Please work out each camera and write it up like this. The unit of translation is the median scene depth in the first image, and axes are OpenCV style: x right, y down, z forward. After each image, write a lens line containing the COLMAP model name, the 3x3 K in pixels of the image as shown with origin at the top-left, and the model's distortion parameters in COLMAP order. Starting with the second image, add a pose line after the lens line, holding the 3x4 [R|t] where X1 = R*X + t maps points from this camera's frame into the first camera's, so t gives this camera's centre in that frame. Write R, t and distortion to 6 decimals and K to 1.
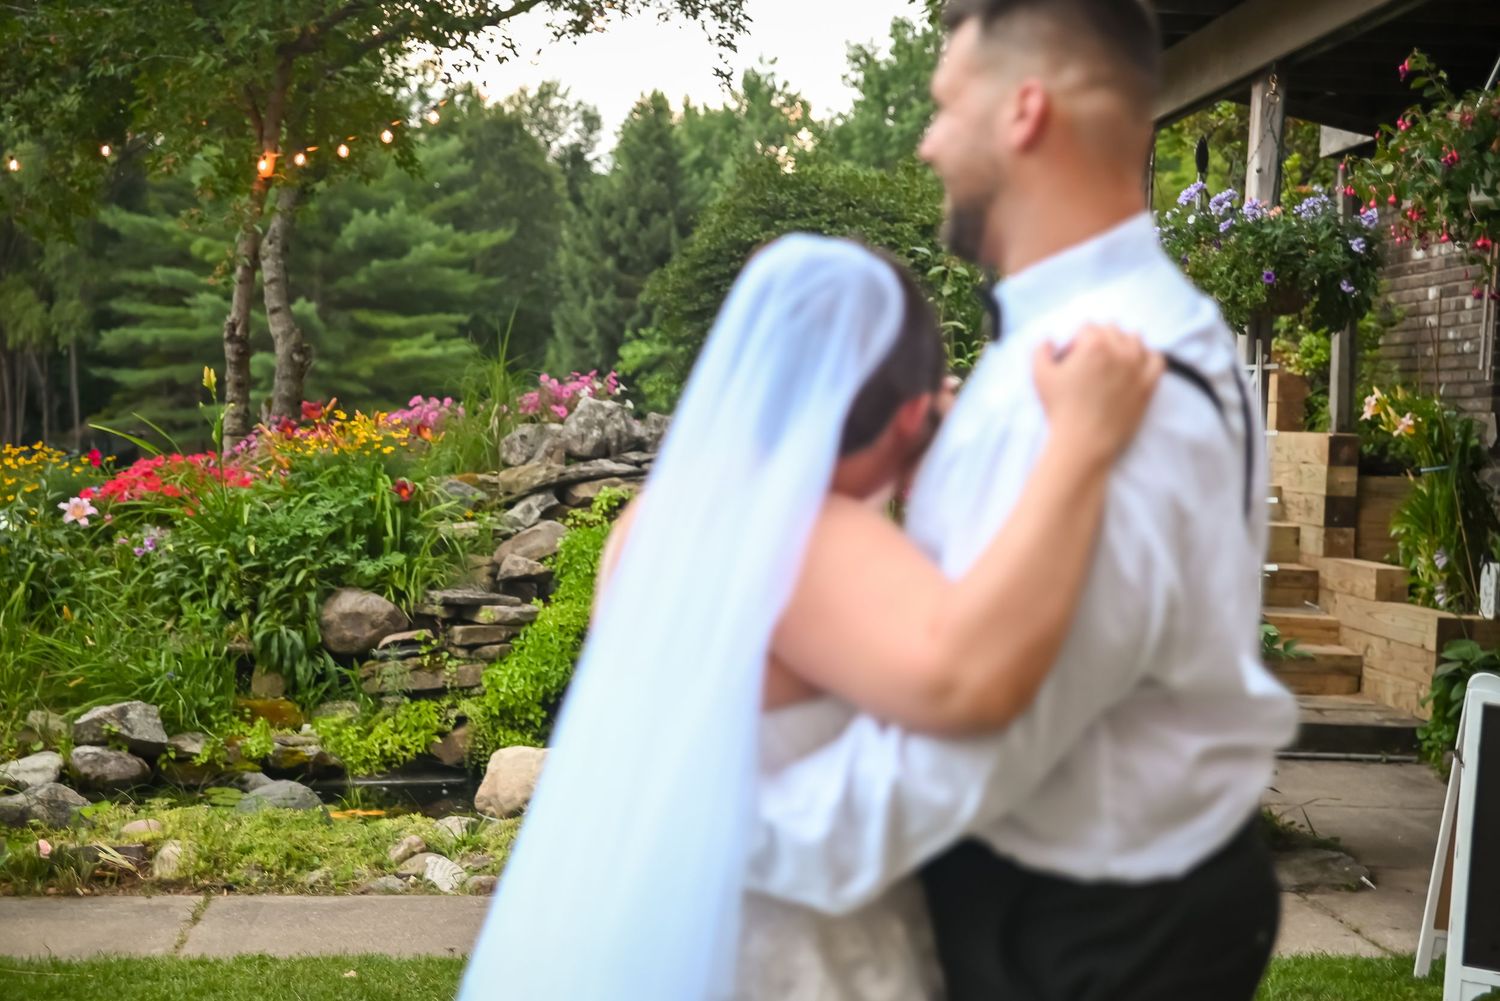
lens RADIAL K [[2713.9, 0, 746.5], [0, 2713.9, 498.3], [0, 0, 1]] dist [0.187320, 0.000000]
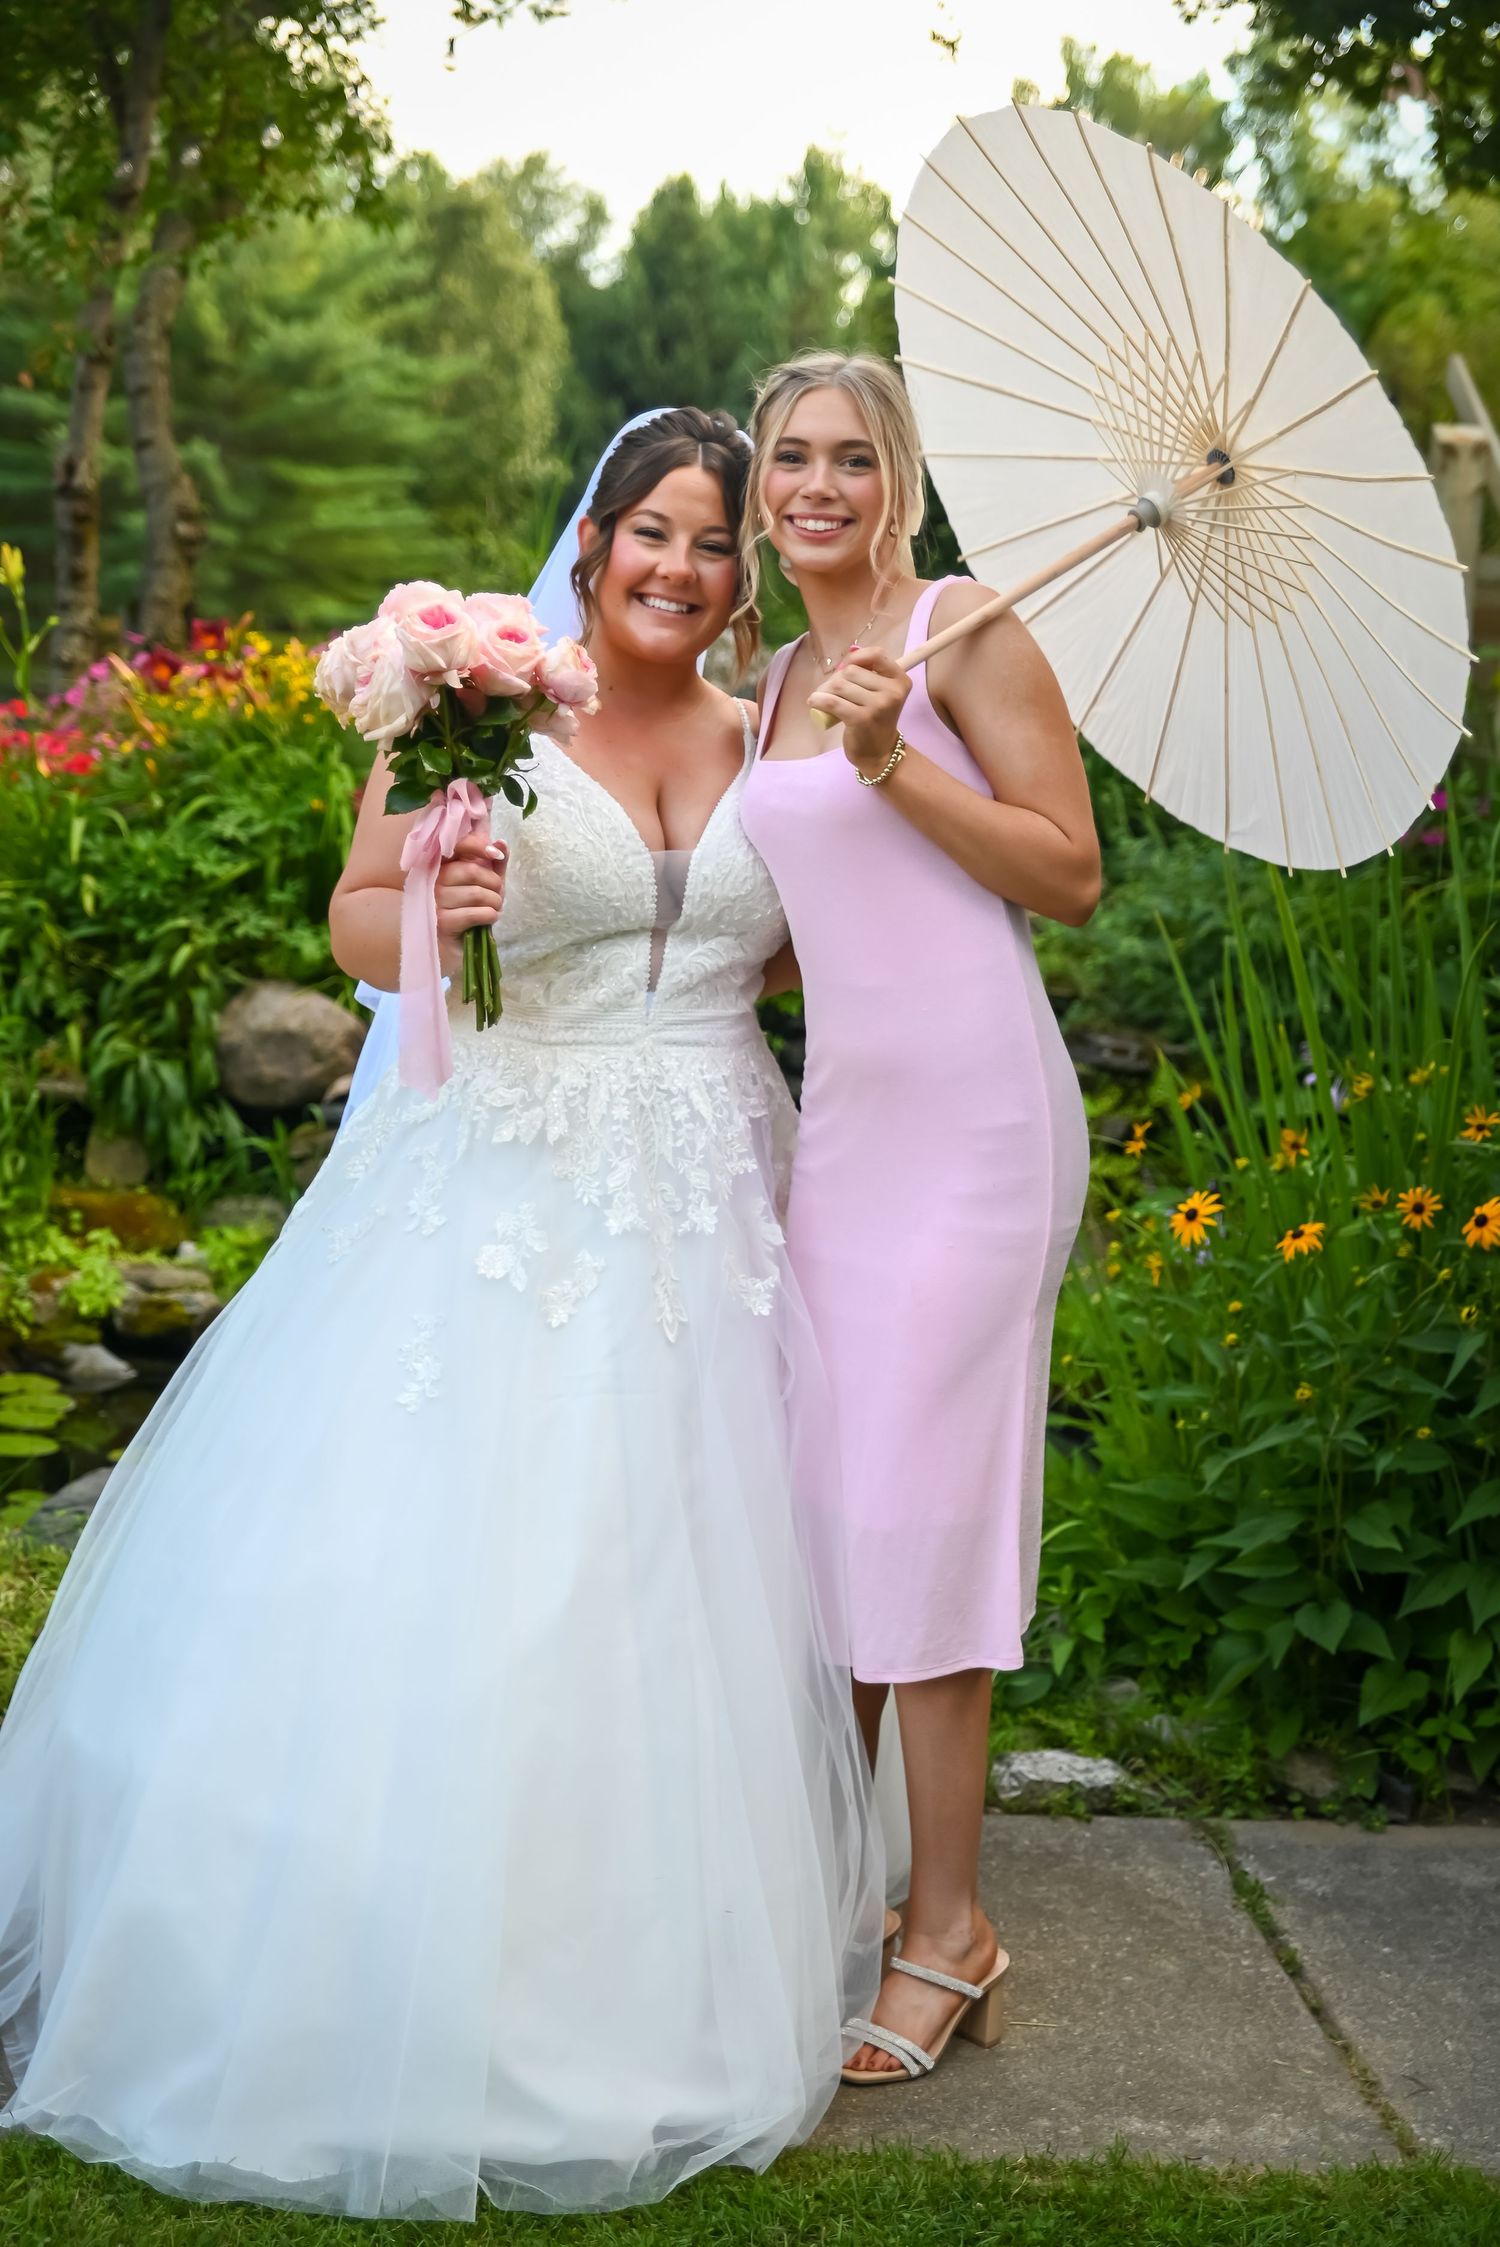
lens RADIAL K [[3178.9, 0, 766.4], [0, 3178.9, 1118.0], [0, 0, 1]] dist [0.063662, 0.000000]
pose [[0.999211, 0.035212, 0.018388, -0.060536], [-0.037270, 0.991179, 0.127178, -0.023199], [-0.013747, -0.127763, 0.991709, 0.384193]]
